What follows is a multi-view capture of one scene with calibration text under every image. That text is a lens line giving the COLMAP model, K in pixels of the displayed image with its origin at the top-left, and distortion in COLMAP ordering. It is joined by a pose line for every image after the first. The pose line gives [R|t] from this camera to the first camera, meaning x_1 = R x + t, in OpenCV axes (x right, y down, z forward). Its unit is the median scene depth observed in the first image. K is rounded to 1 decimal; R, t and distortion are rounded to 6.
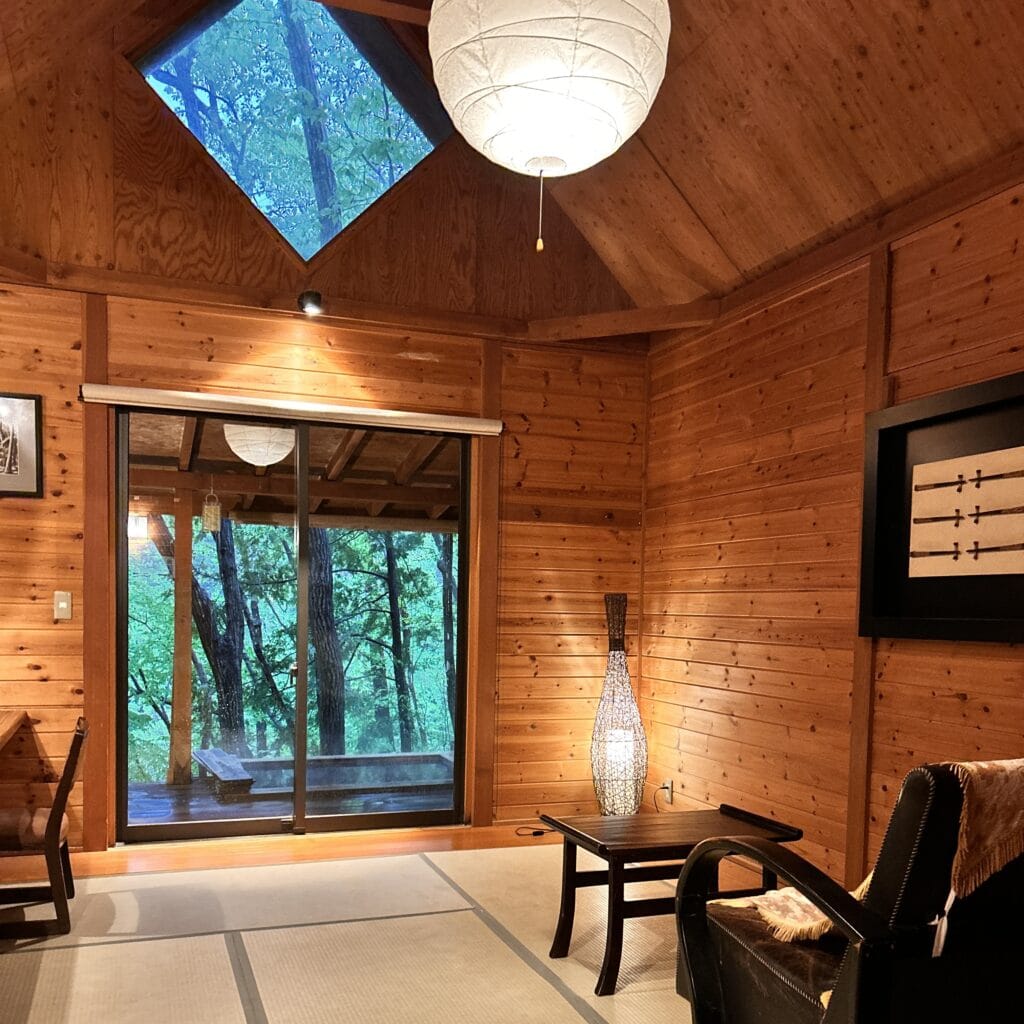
lens RADIAL K [[965.7, 0, 512.0], [0, 965.7, 512.0], [0, 0, 1]] dist [0.001094, 0.000196]
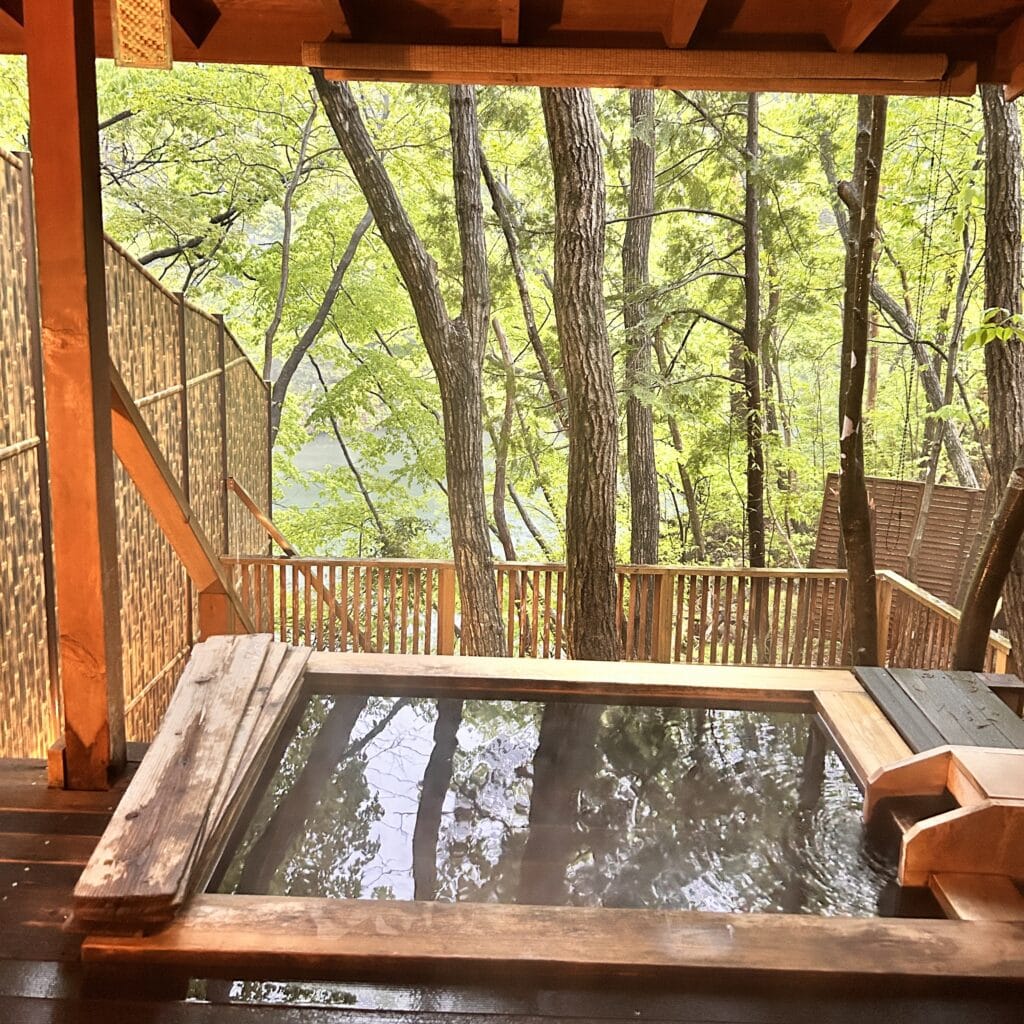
lens RADIAL K [[965.7, 0, 512.0], [0, 965.7, 512.0], [0, 0, 1]] dist [0.001094, 0.000196]
pose [[0.931723, 0.100354, -0.349029, -0.025812], [0.028227, 0.938145, 0.345090, 0.021056], [0.362071, -0.331380, 0.871259, 0.290748]]
